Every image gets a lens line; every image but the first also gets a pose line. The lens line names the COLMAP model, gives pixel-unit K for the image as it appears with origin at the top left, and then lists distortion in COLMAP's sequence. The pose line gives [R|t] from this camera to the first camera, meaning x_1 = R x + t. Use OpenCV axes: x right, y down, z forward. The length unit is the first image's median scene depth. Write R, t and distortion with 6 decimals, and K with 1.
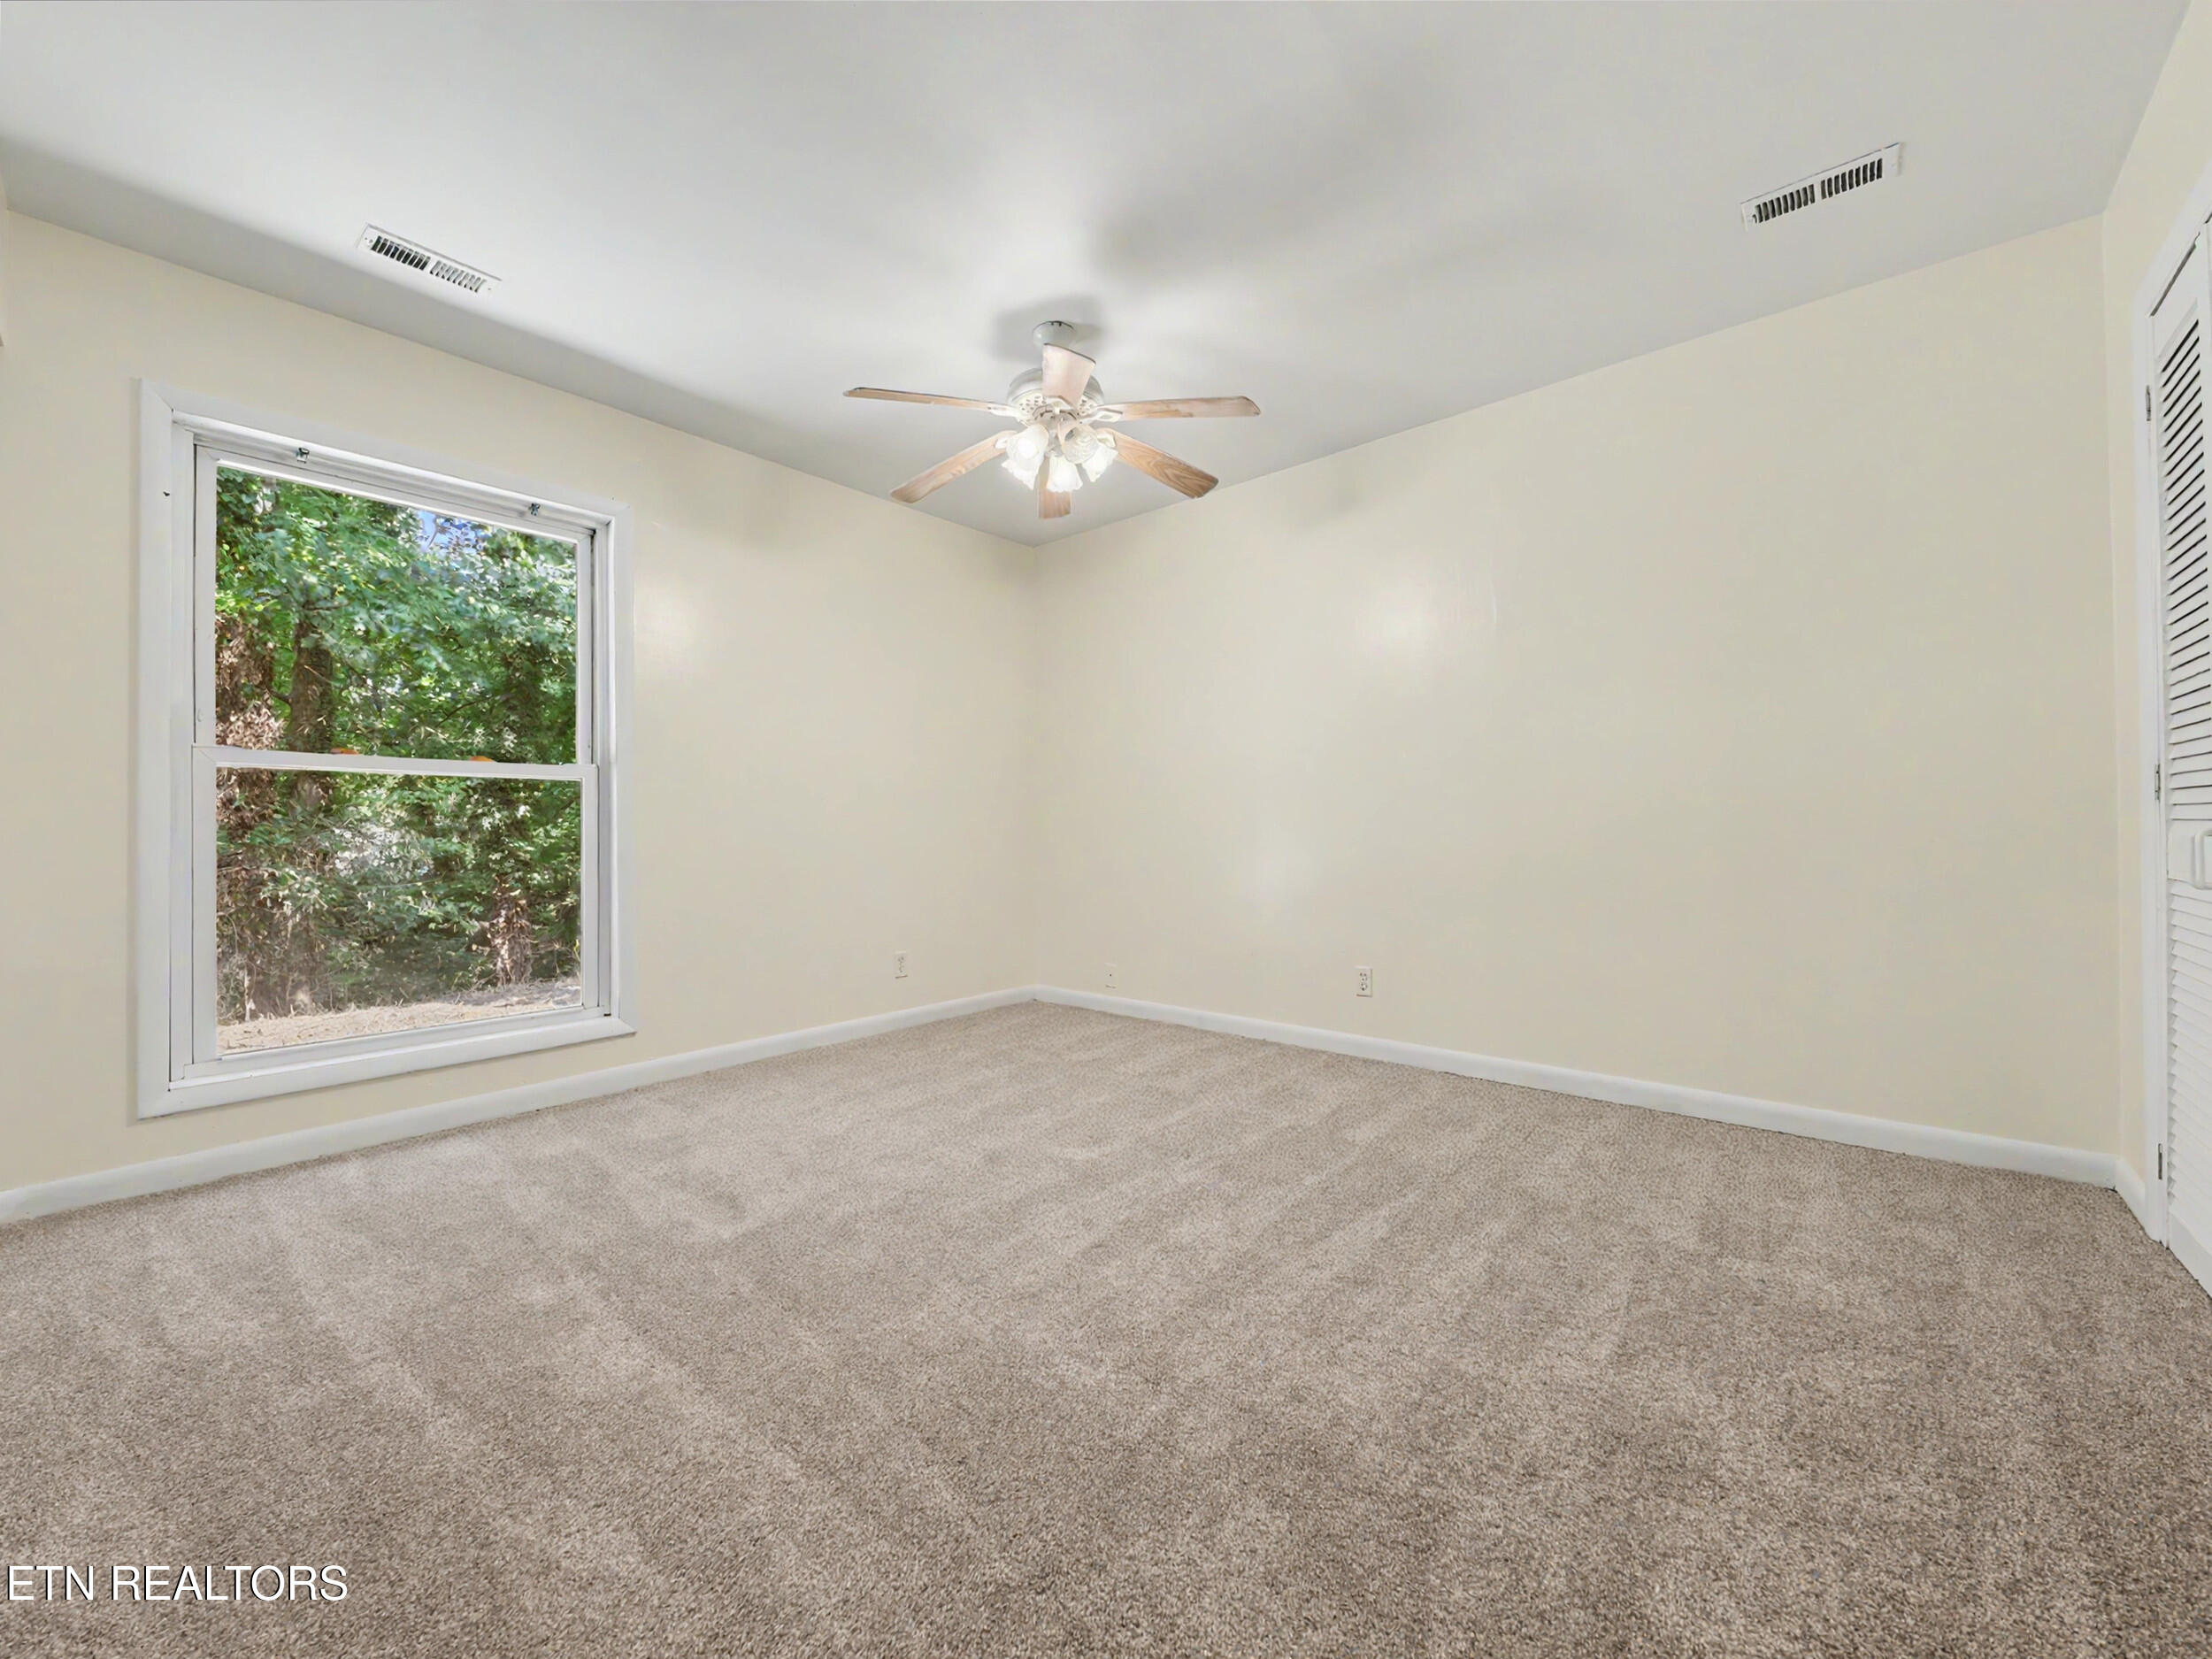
lens RADIAL K [[874.9, 0, 1100.5], [0, 874.9, 828.9], [0, 0, 1]] dist [0.015970, -0.009383]
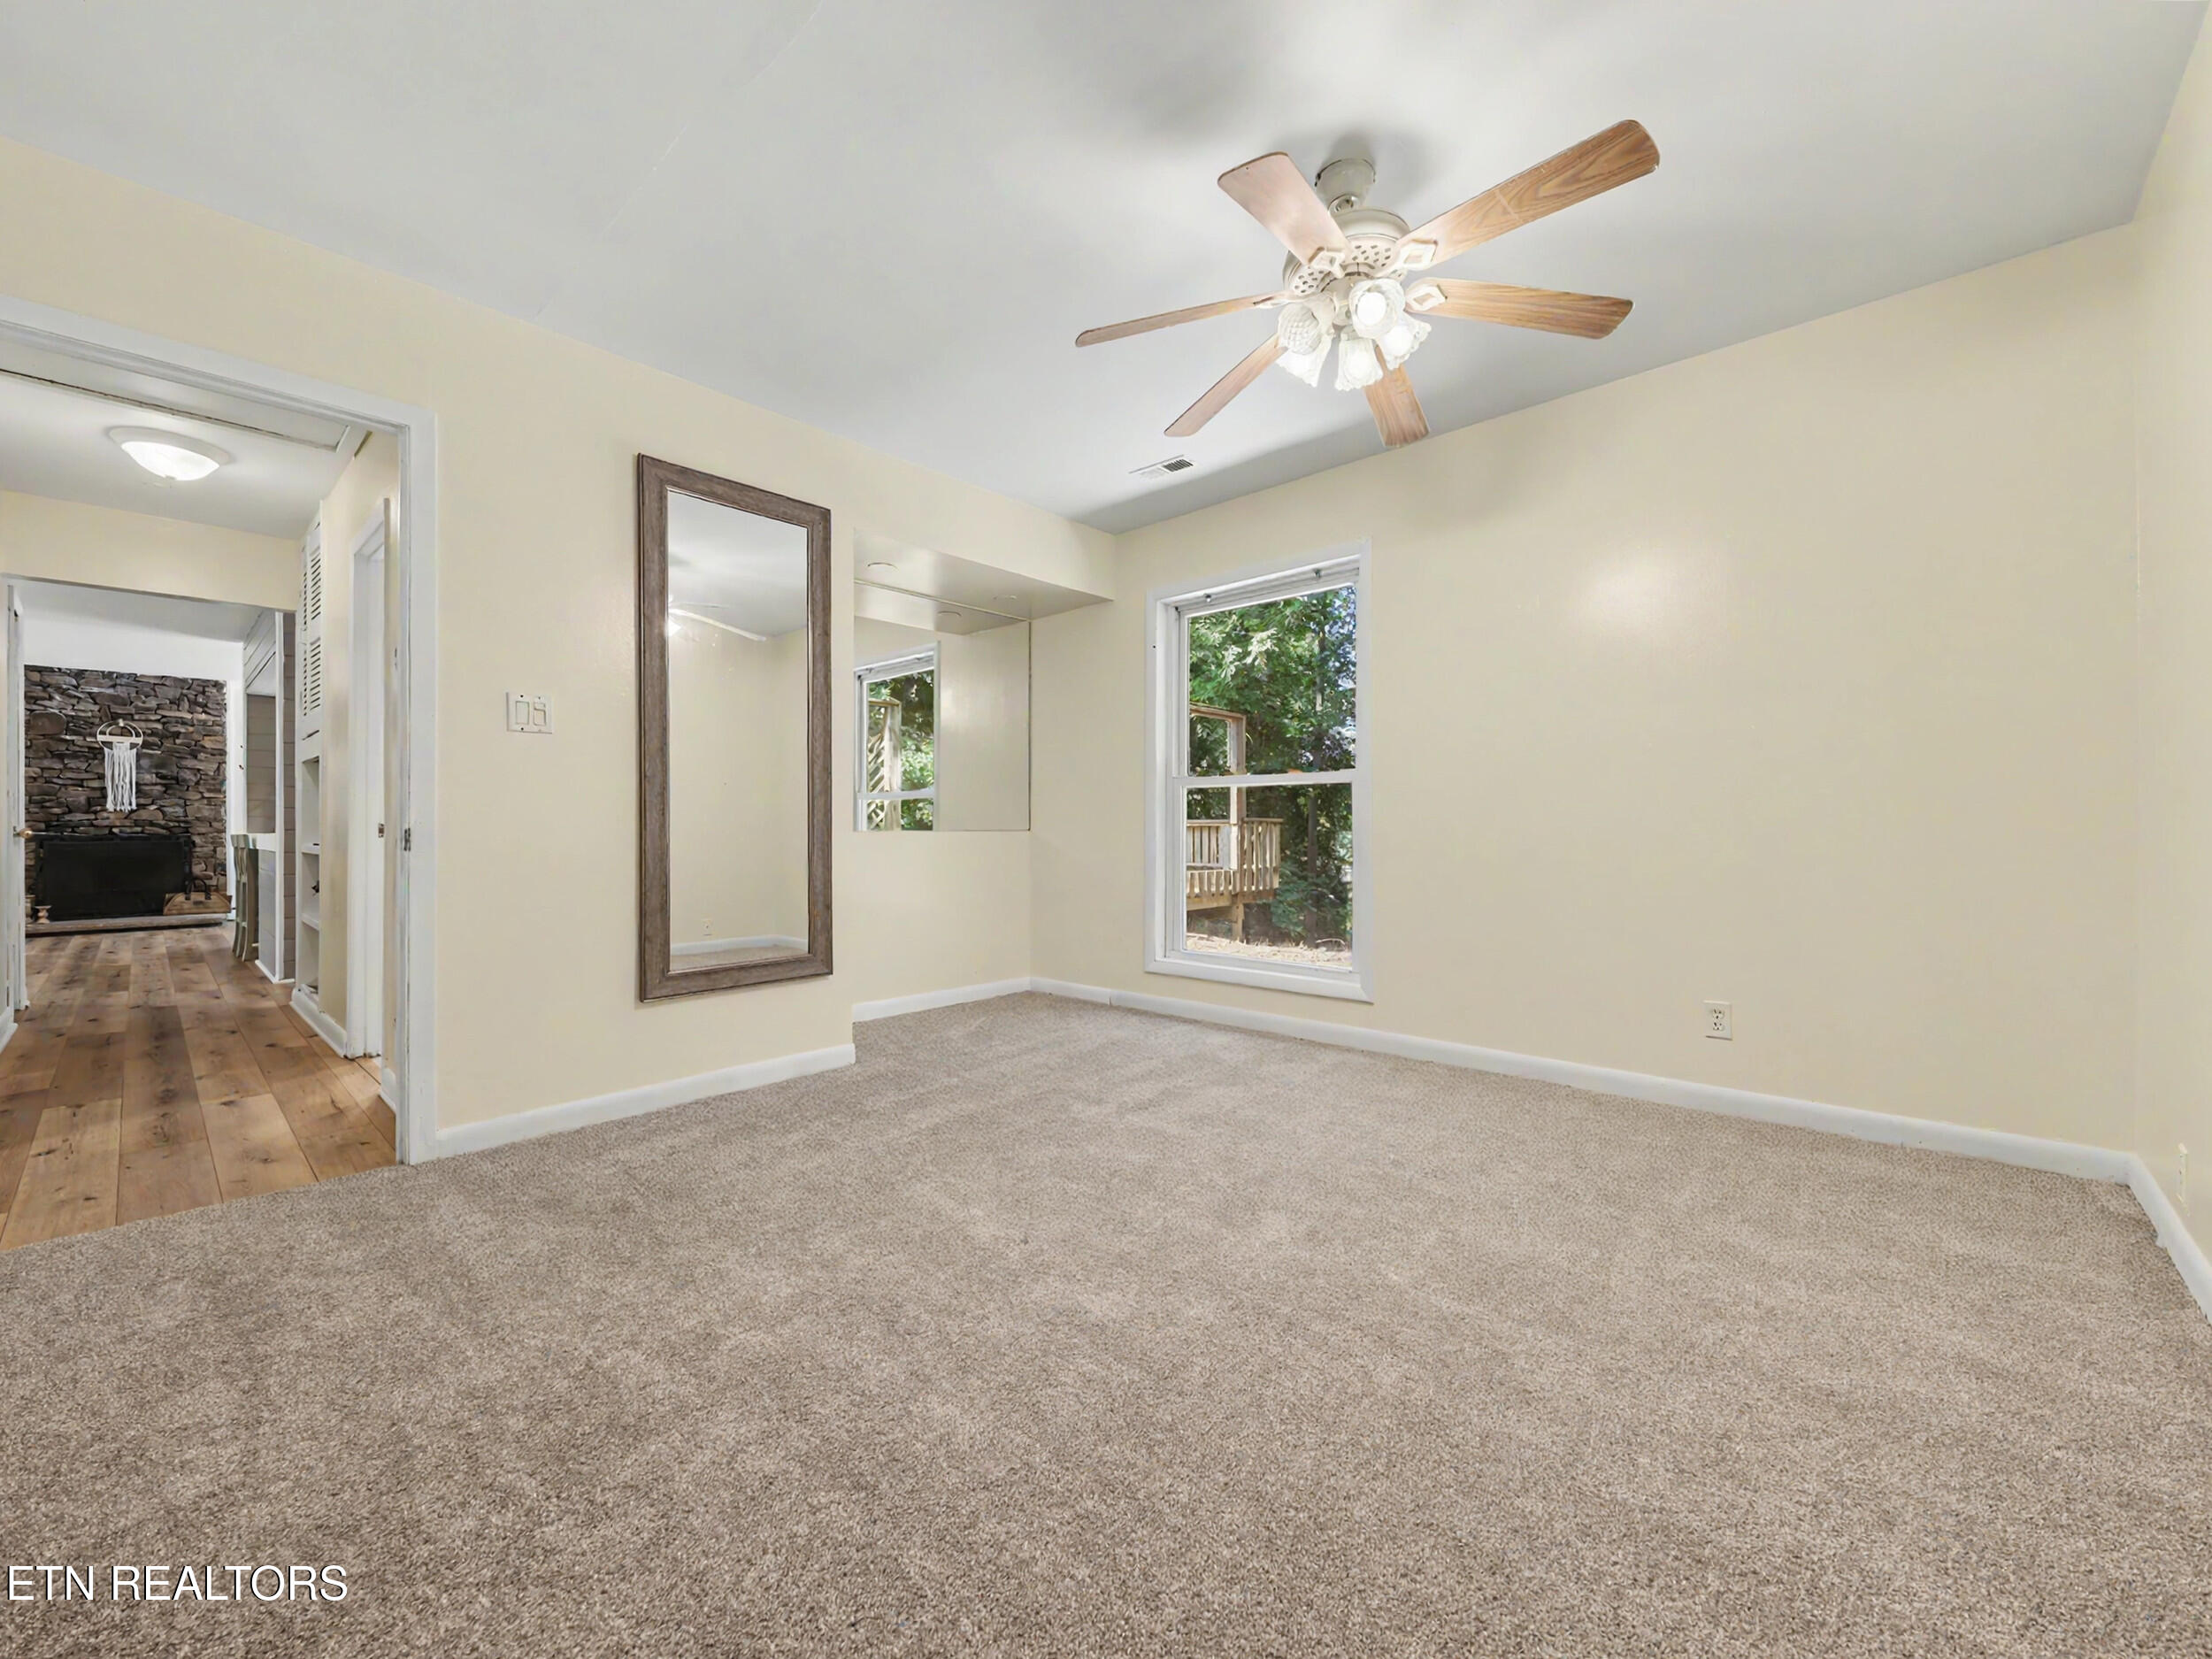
lens RADIAL K [[874.9, 0, 1100.5], [0, 874.9, 828.9], [0, 0, 1]] dist [0.015970, -0.009383]
pose [[-0.029884, 0.009888, -0.999504, 0.759360], [0.001407, 0.999950, 0.009851, -0.005245], [0.999552, -0.001112, -0.029896, 0.848263]]
